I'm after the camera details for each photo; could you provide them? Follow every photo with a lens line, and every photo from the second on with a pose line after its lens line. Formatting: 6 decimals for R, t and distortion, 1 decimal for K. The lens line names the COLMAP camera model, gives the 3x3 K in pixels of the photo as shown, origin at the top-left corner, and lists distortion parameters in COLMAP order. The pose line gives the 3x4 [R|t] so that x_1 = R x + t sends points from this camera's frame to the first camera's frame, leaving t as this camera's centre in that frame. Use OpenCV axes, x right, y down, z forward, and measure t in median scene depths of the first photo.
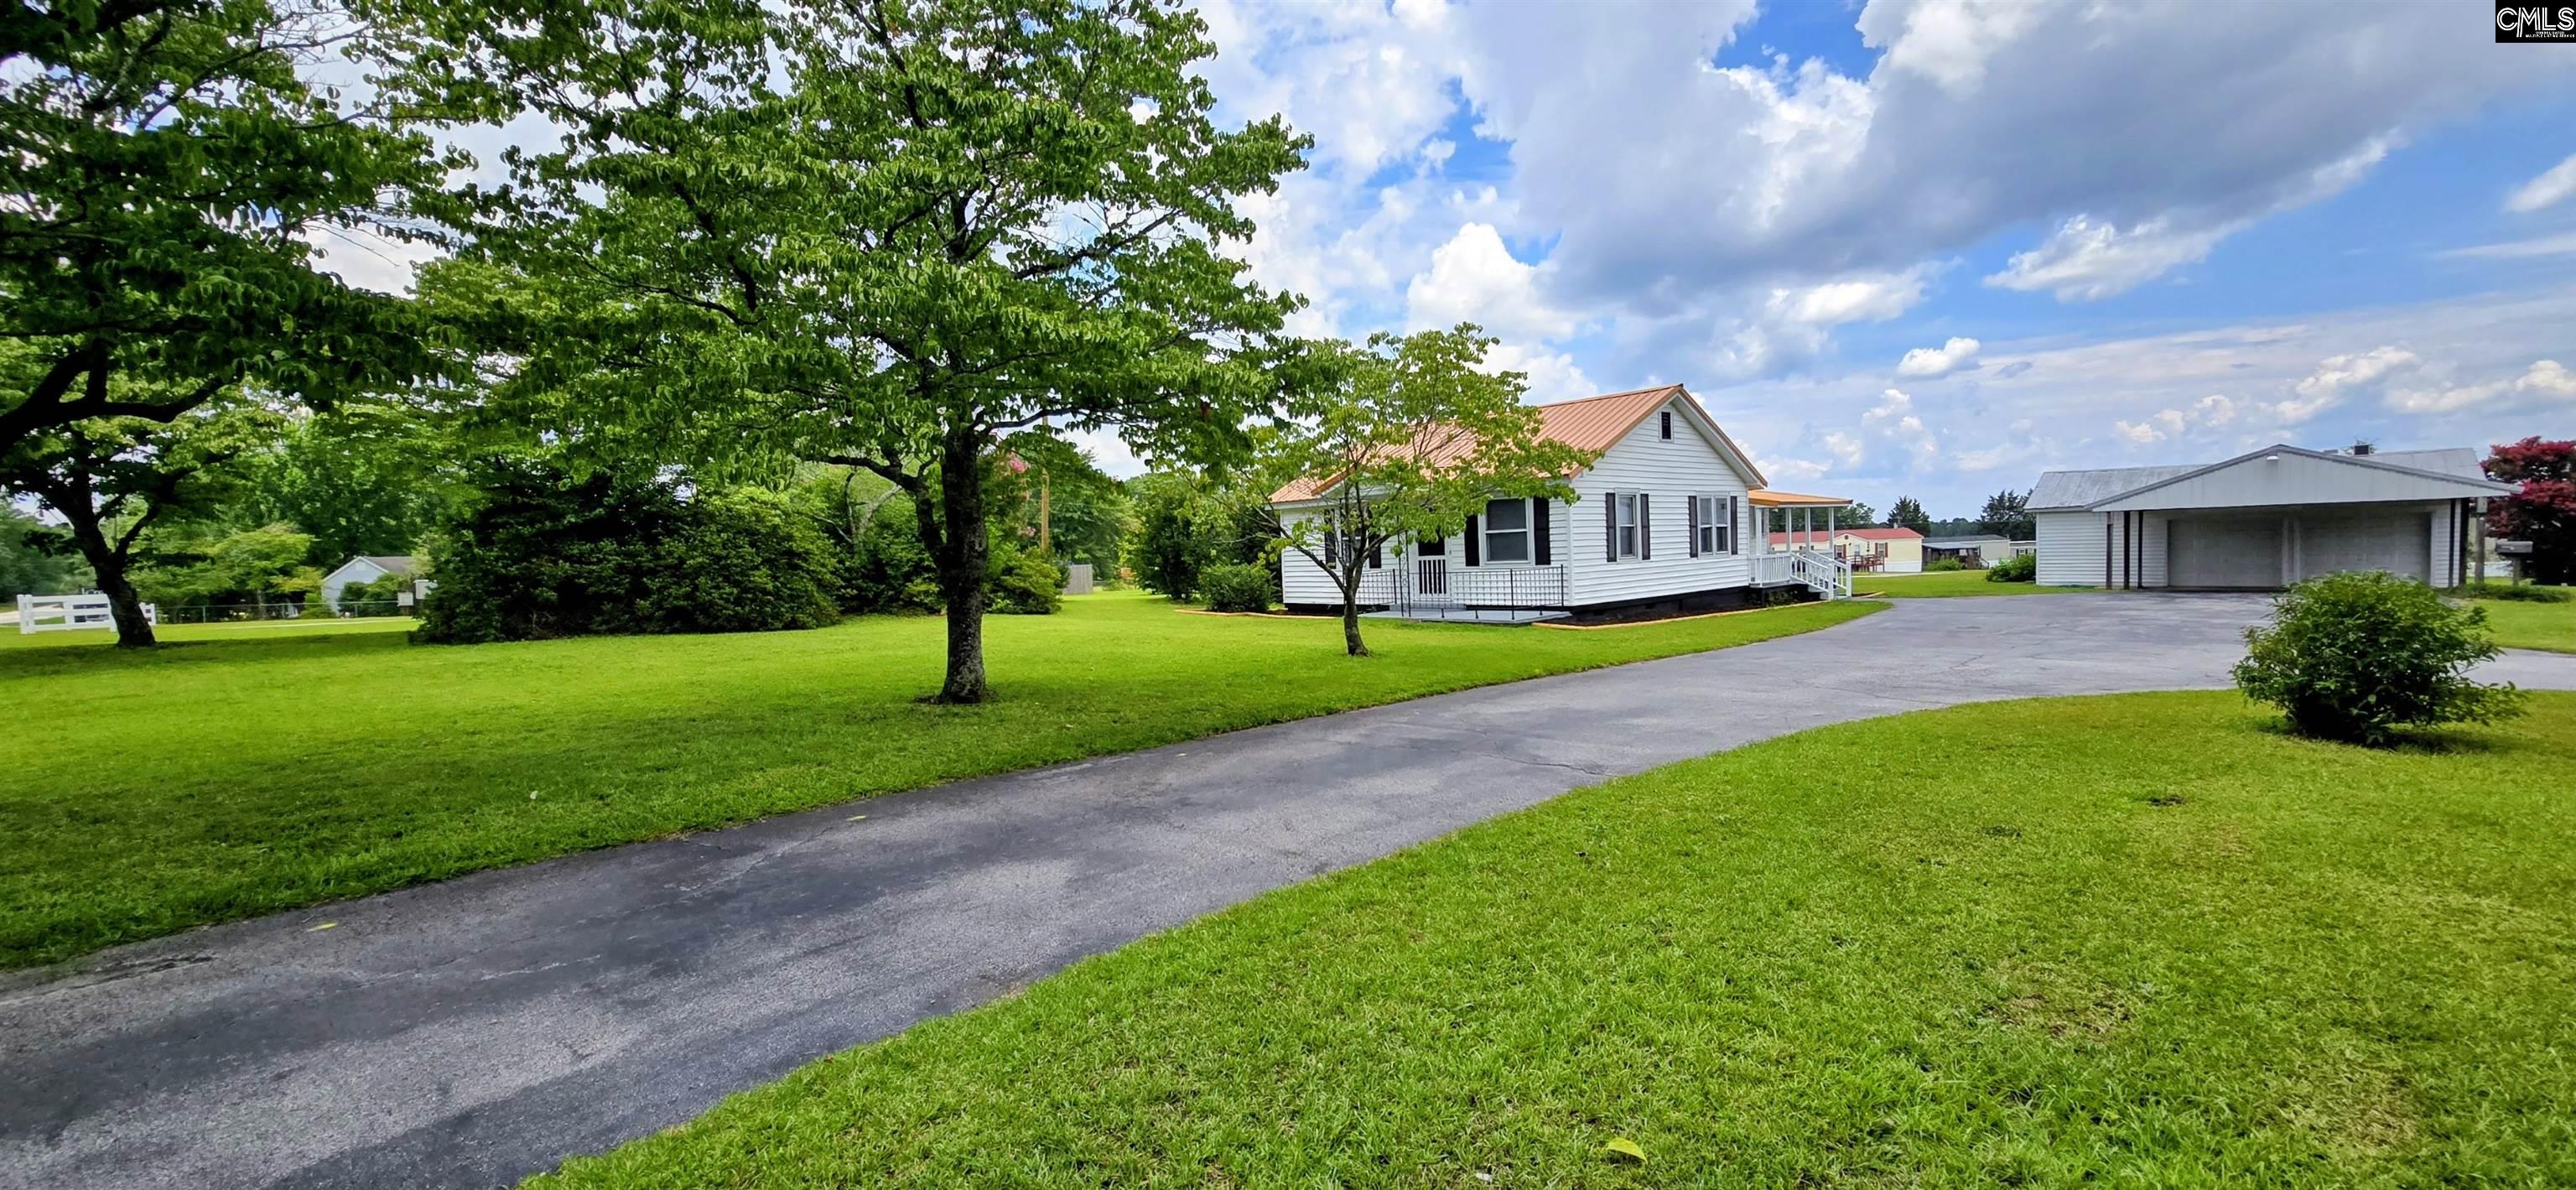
lens RADIAL K [[1057.8, 0, 1261.4], [0, 1057.8, 598.9], [0, 0, 1]] dist [-0.008547, 0.001100]
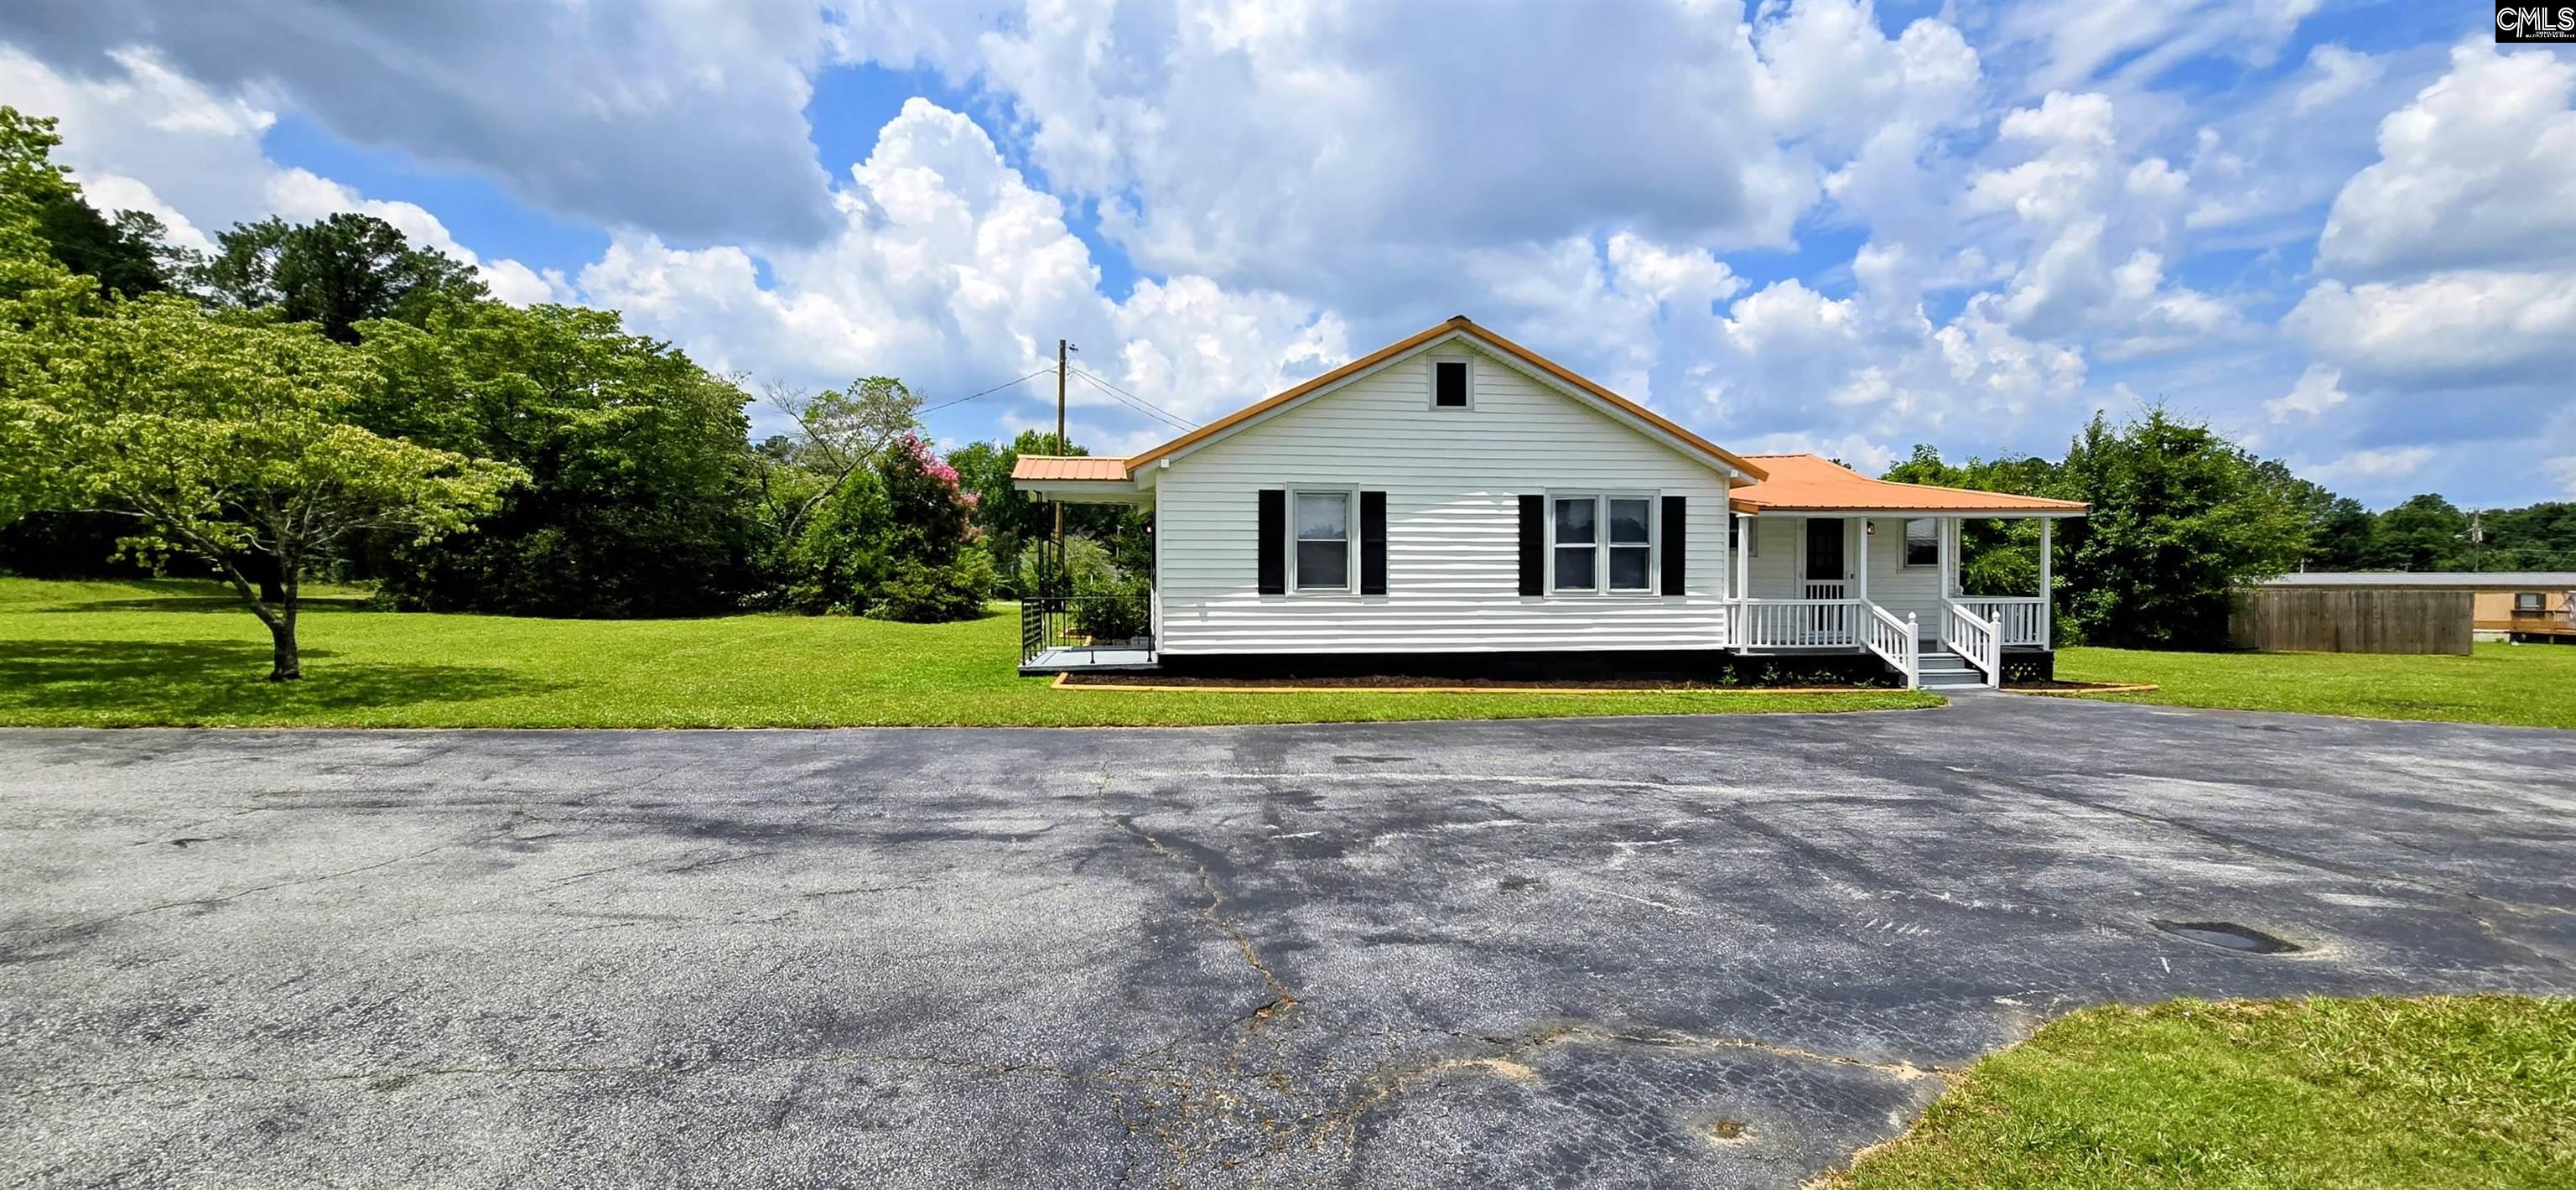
lens RADIAL K [[1057.8, 0, 1287.7], [0, 1057.8, 627.4], [0, 0, 1]] dist [-0.008547, 0.001100]
pose [[0.806393, 0.066421, -0.587638, 0.439573], [-0.058405, 0.997760, 0.032630, -0.022052], [0.588488, 0.008008, 0.808466, 0.277946]]
